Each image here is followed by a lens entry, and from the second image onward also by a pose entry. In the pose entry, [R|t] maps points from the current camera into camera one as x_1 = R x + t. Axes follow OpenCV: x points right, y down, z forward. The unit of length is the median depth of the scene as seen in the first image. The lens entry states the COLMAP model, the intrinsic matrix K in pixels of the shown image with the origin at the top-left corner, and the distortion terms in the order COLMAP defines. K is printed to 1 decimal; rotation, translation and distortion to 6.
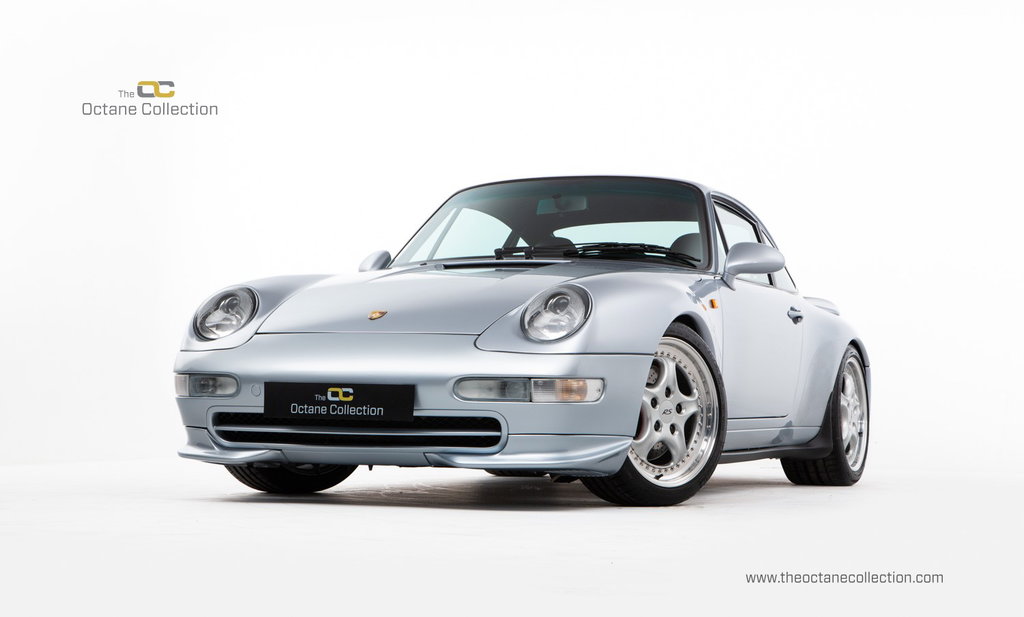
lens RADIAL K [[2019.7, 0, 509.9], [0, 2019.7, 310.4], [0, 0, 1]] dist [0.428591, 0.000000]
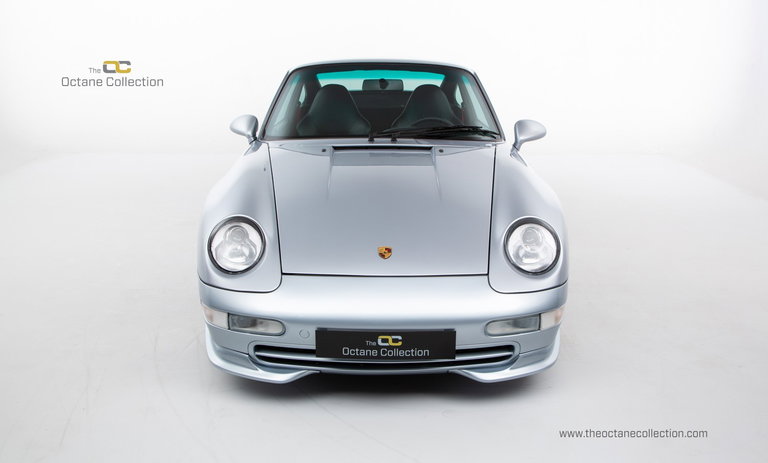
lens RADIAL K [[762.8, 0, 388.5], [0, 762.8, 229.5], [0, 0, 1]] dist [0.035222, 0.000000]
pose [[0.912589, -0.120192, 0.390815, -0.239869], [-0.011375, 0.947987, 0.318106, -0.155944], [-0.408721, -0.294745, 0.863755, 0.597674]]
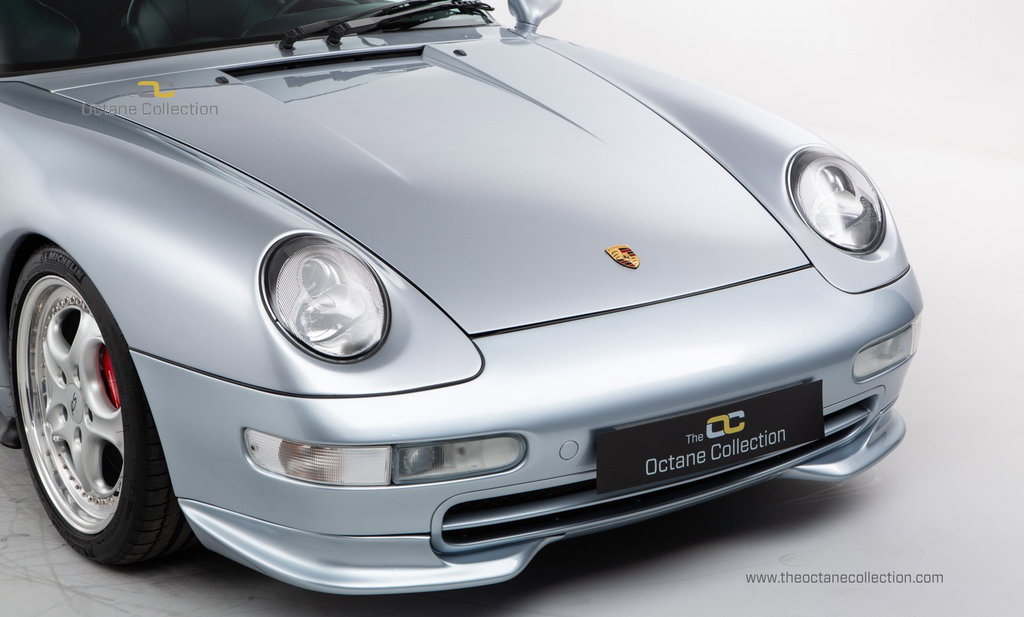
lens RADIAL K [[2149.2, 0, 517.0], [0, 2149.2, 309.9], [0, 0, 1]] dist [0.289132, 0.000000]
pose [[0.520902, -0.253193, 0.815202, -0.574969], [-0.012701, 0.952593, 0.303981, -0.166188], [-0.853522, -0.168699, 0.492992, 0.715288]]
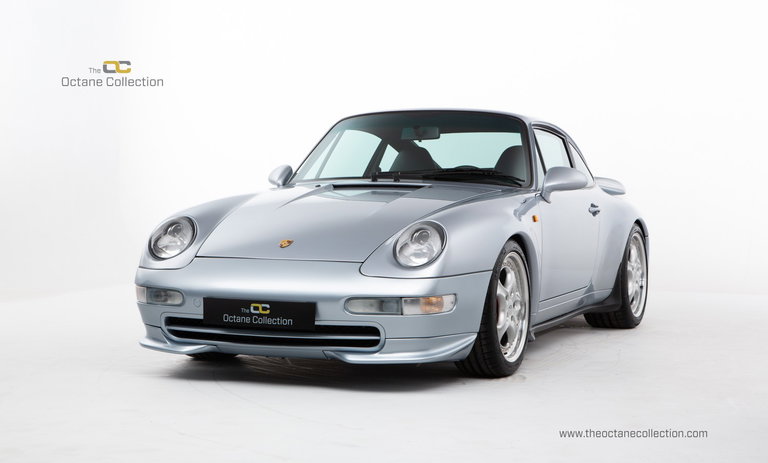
lens RADIAL K [[1514.8, 0, 378.3], [0, 1514.8, 231.2], [0, 0, 1]] dist [0.428591, 0.000000]
pose [[0.999914, -0.011707, 0.005829, -0.009953], [0.011135, 0.995877, 0.090029, -0.094617], [-0.006859, -0.089957, 0.995922, -0.000815]]
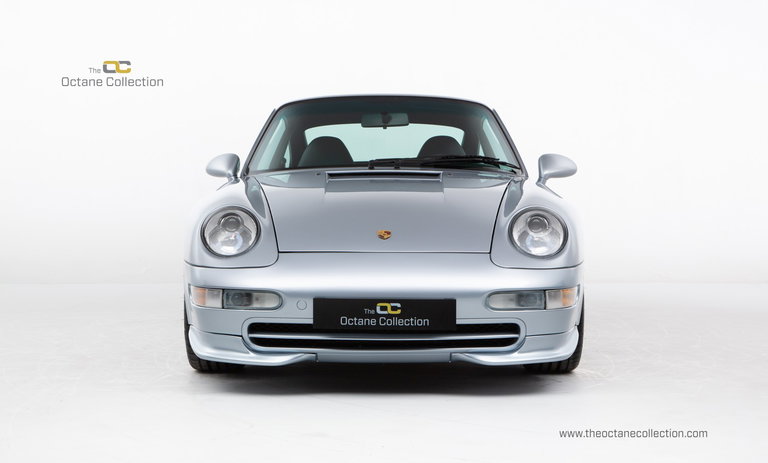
lens RADIAL K [[1377.7, 0, 384.2], [0, 1377.7, 228.4], [0, 0, 1]] dist [0.264811, 0.000000]
pose [[0.919278, -0.029134, 0.392530, -0.379065], [-0.003983, 0.996517, 0.083290, -0.068119], [-0.393589, -0.078130, 0.915960, 0.256135]]
